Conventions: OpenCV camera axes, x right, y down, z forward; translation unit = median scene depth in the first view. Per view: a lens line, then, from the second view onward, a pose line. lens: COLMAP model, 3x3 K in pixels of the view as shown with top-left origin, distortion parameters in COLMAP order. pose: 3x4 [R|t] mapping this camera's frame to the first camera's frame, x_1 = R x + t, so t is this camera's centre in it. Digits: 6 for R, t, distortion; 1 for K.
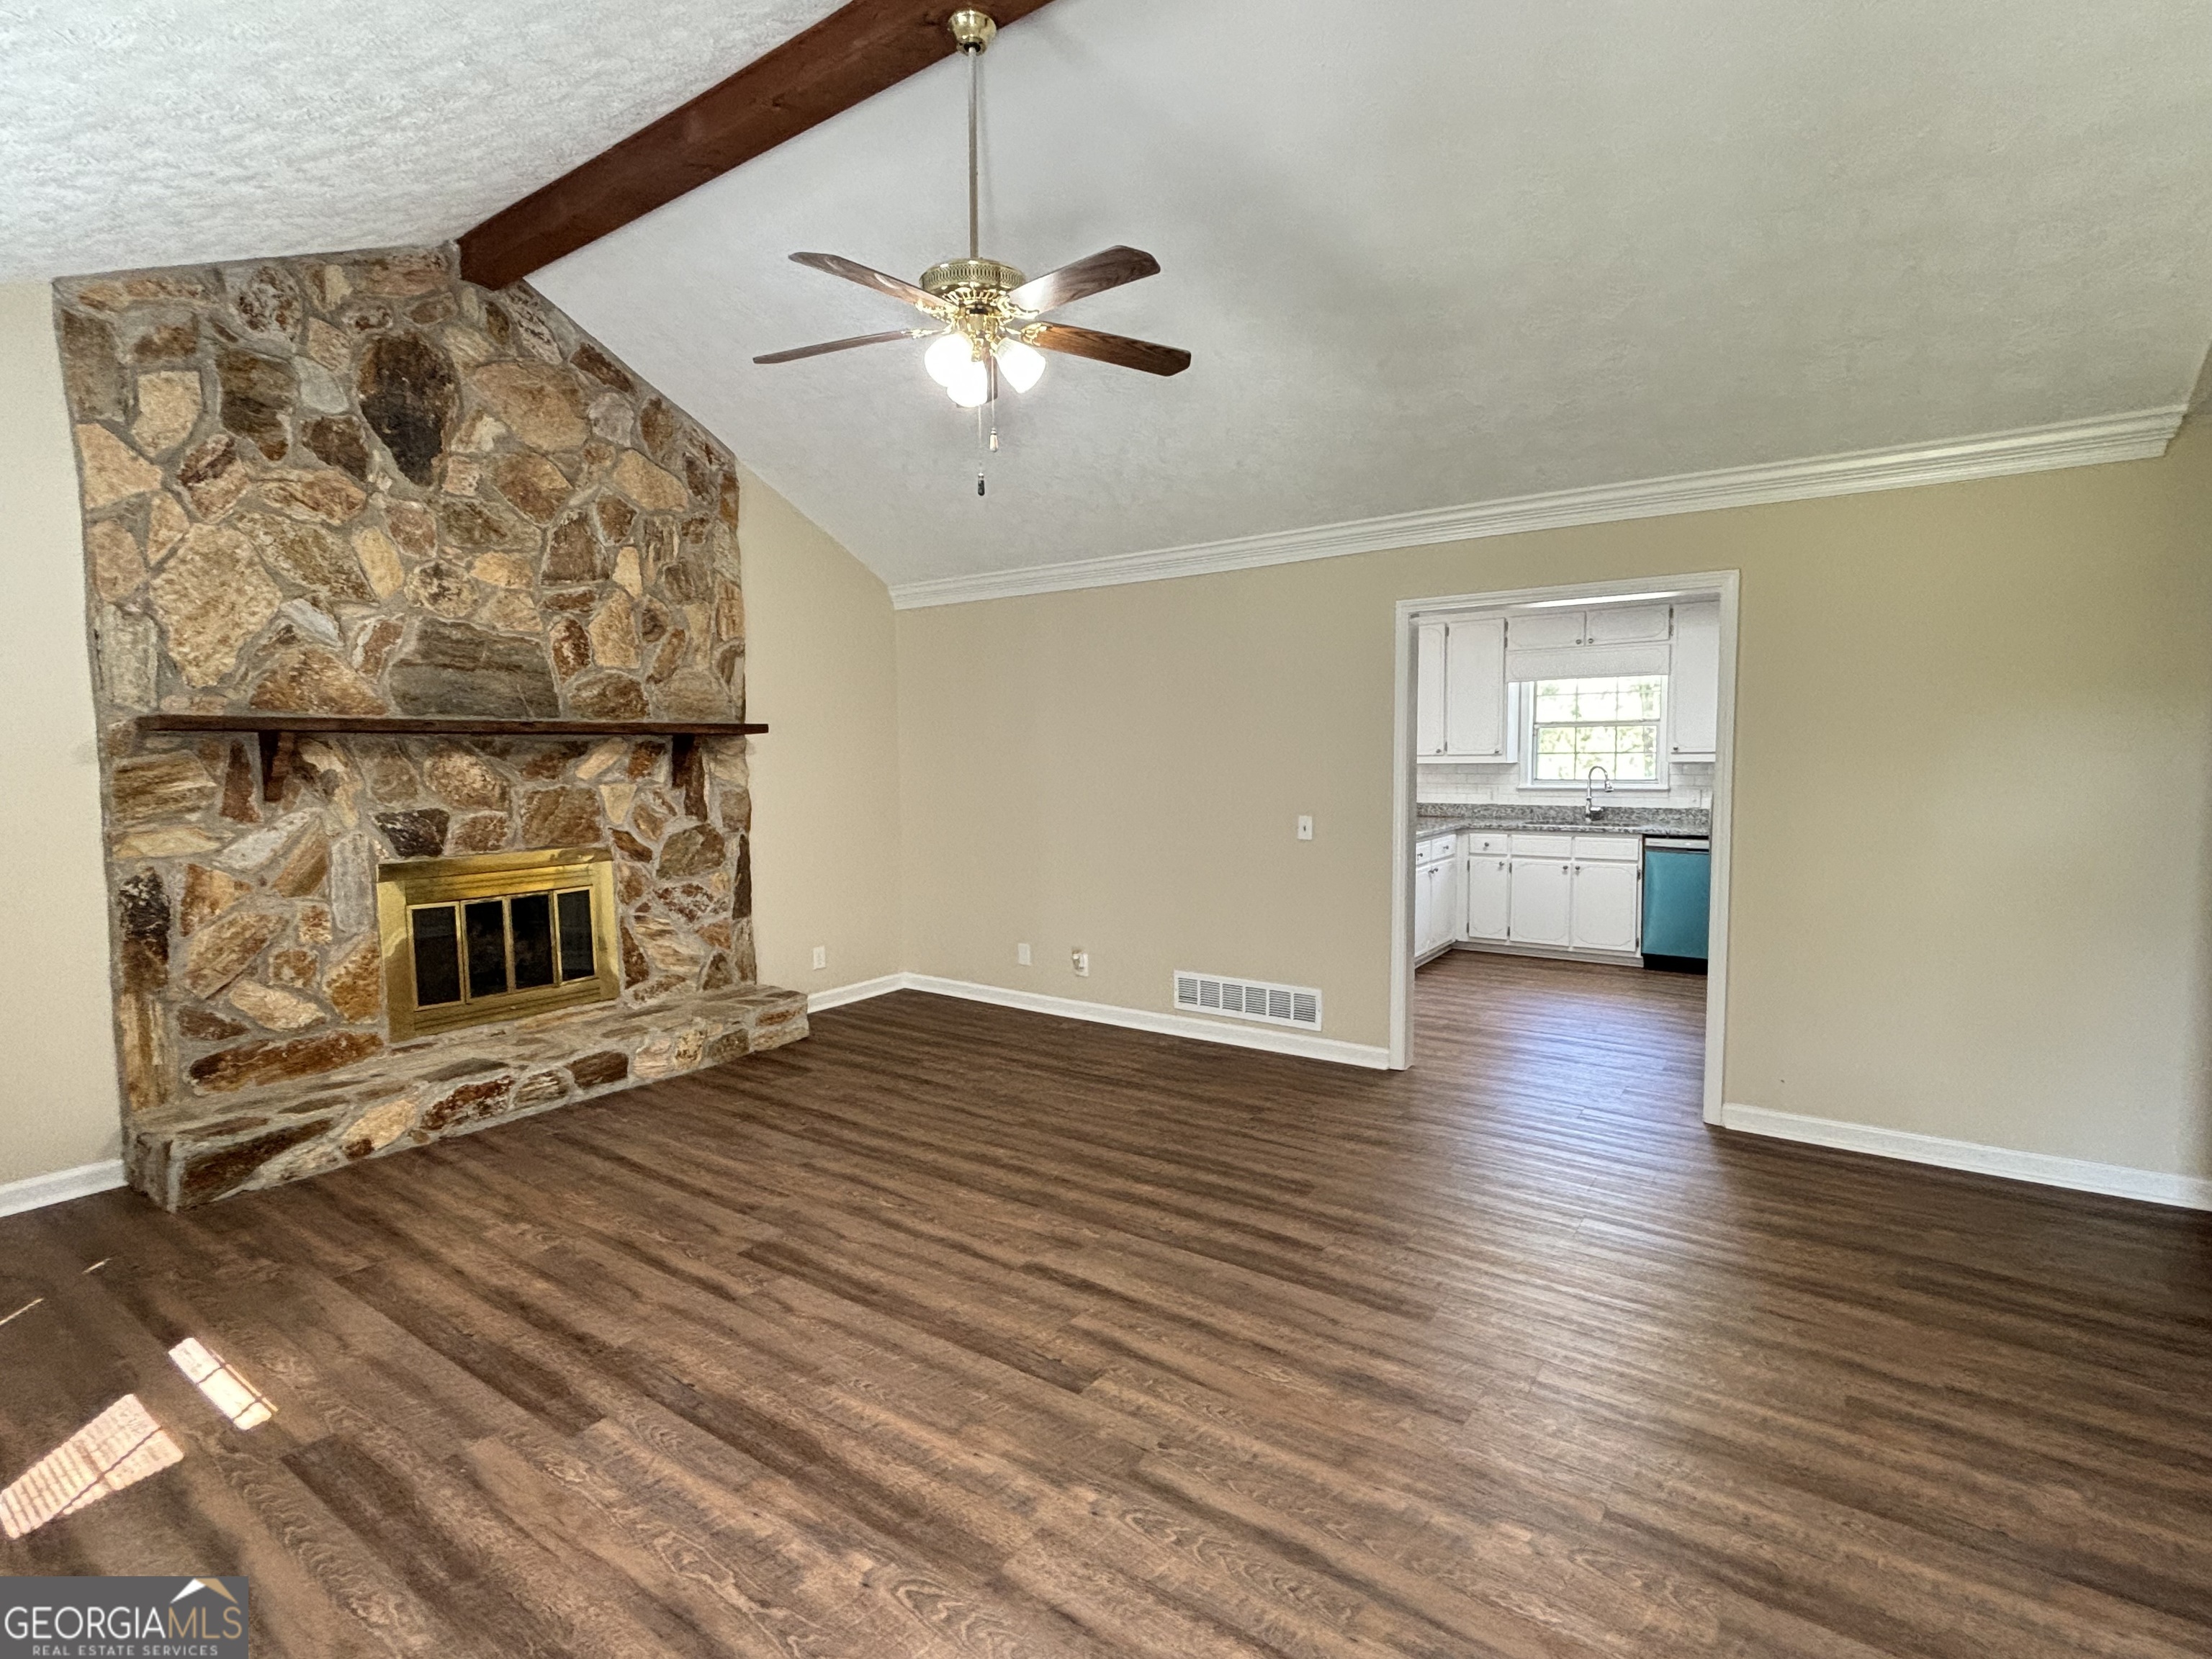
lens RADIAL K [[1059.8, 0, 1109.7], [0, 1059.8, 818.0], [0, 0, 1]] dist [-0.014621, -0.002000]
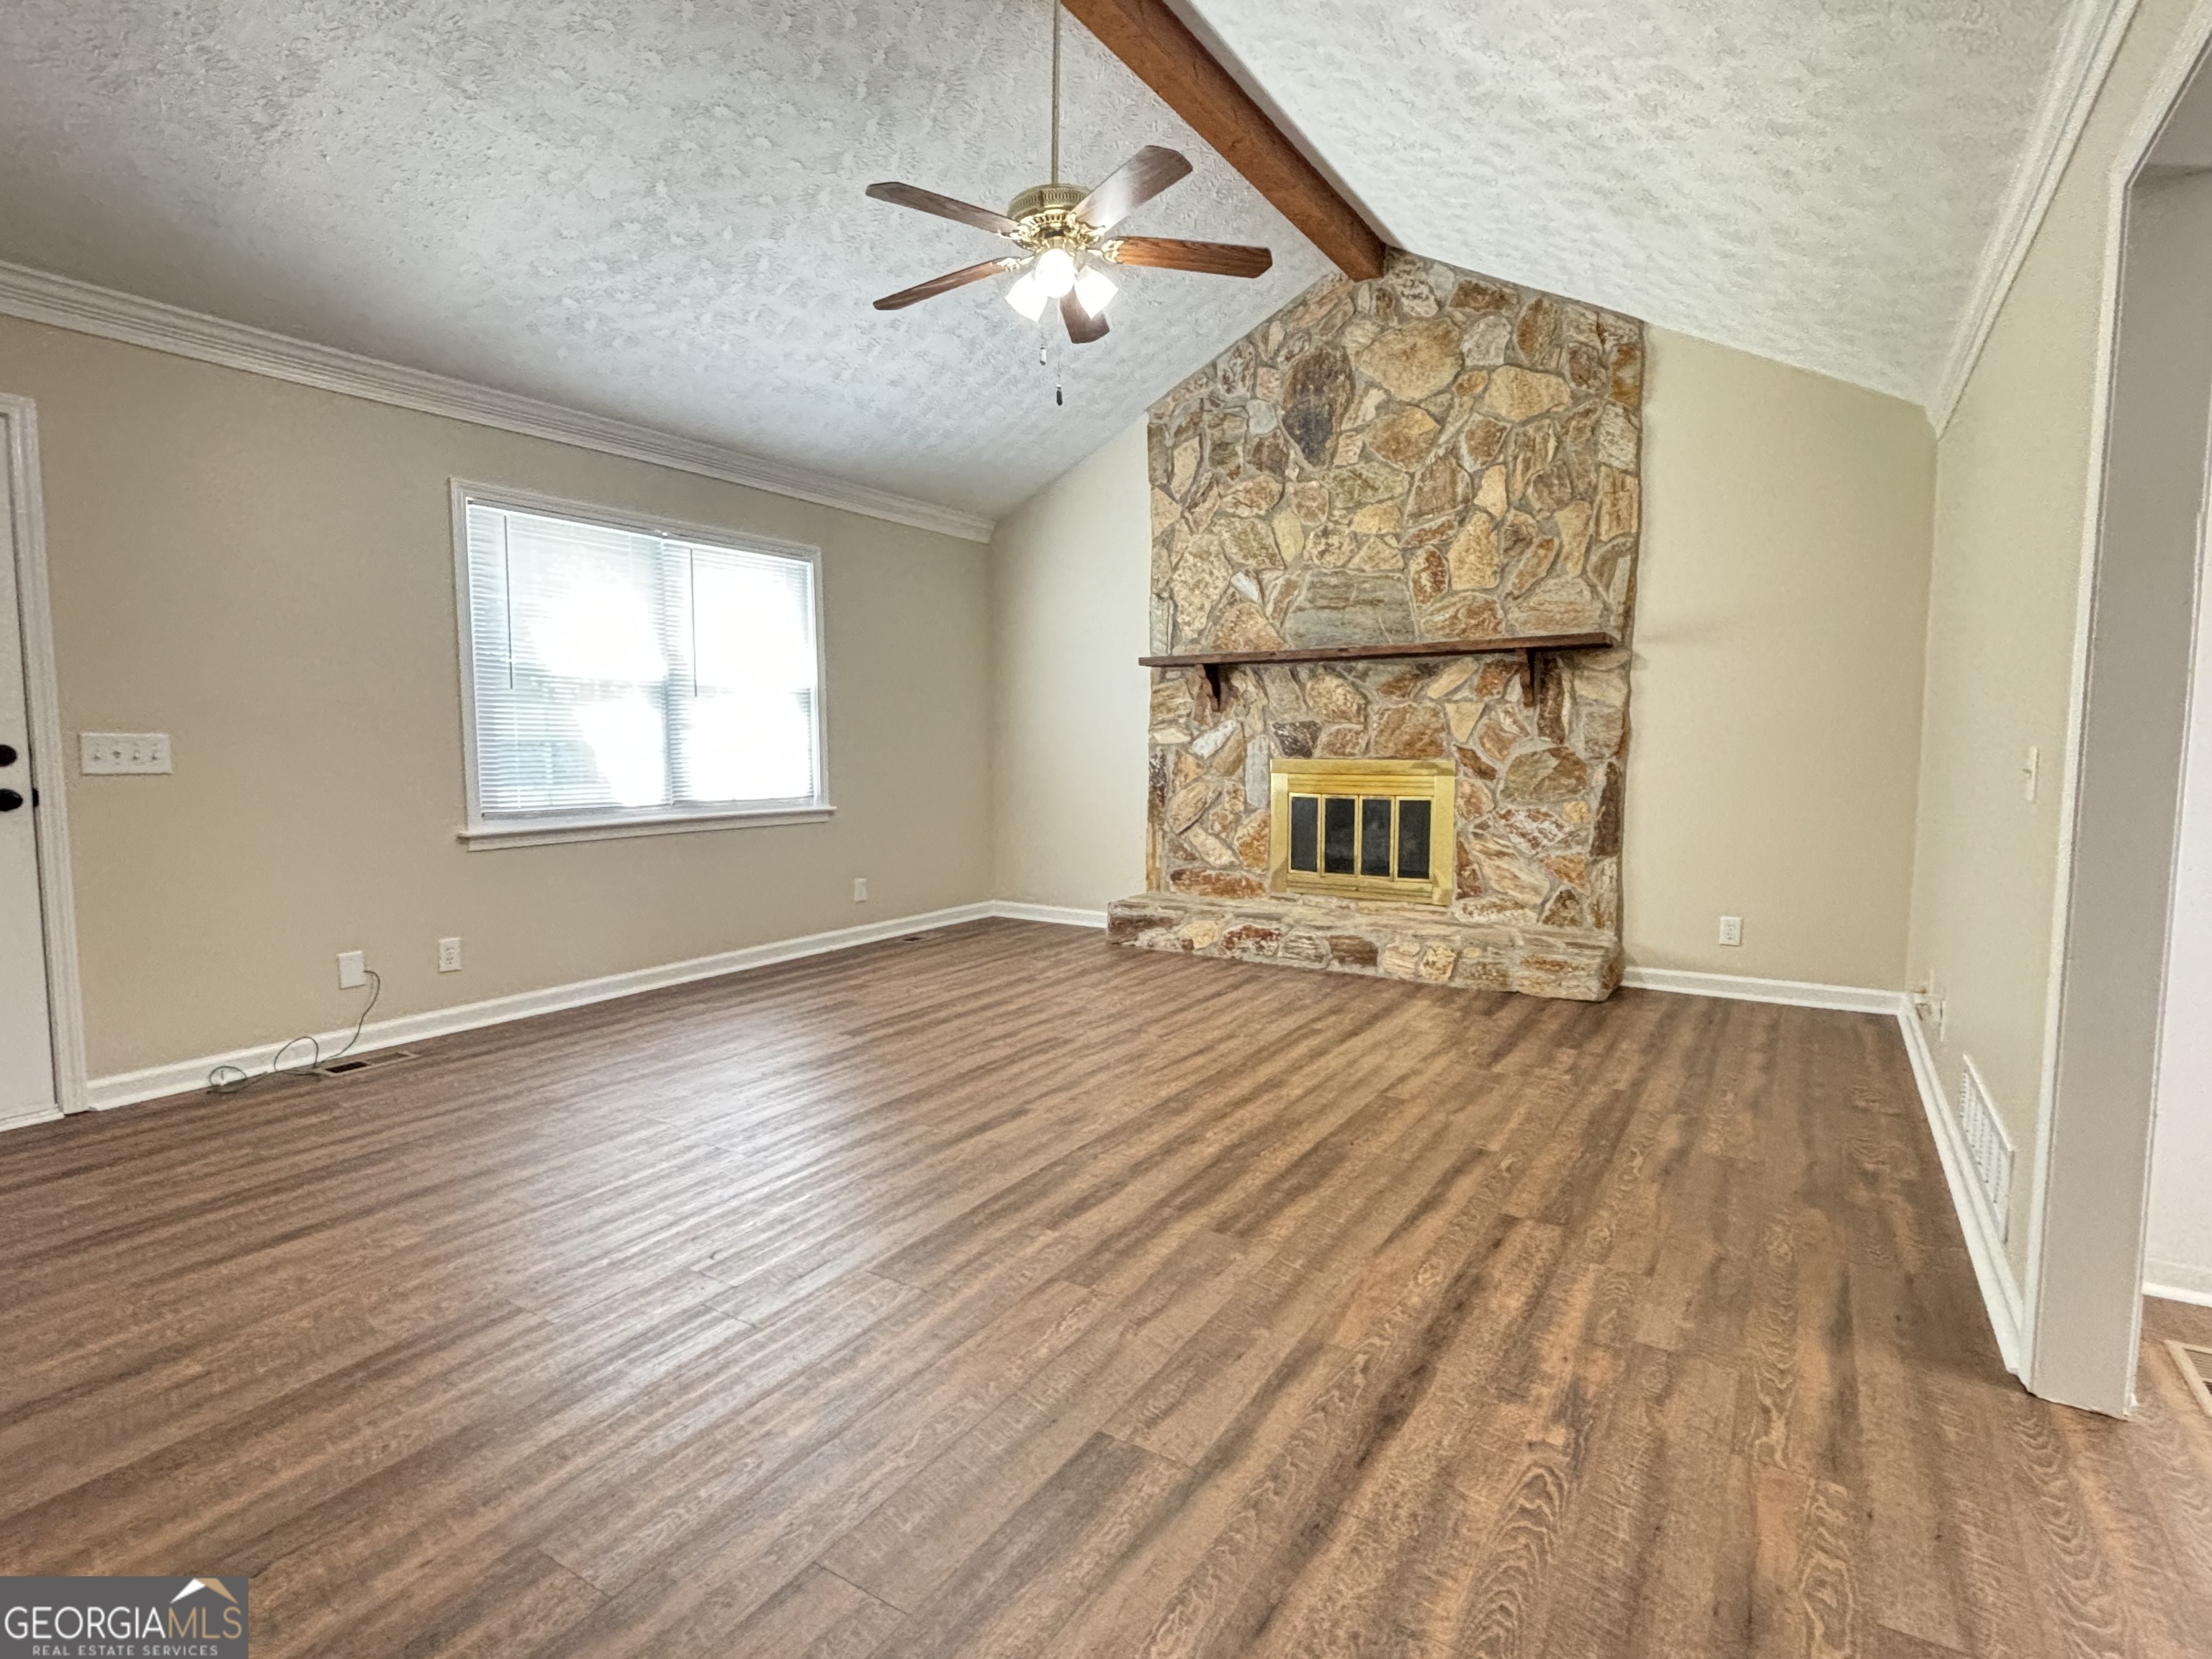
lens RADIAL K [[1130.1, 0, 1105.9], [0, 1130.1, 833.8], [0, 0, 1]] dist [0.000589, -0.005268]
pose [[0.029095, 0.094670, -0.995083, 0.742611], [-0.057550, 0.994012, 0.092885, 0.015000], [0.997919, 0.054564, 0.034369, 0.710672]]
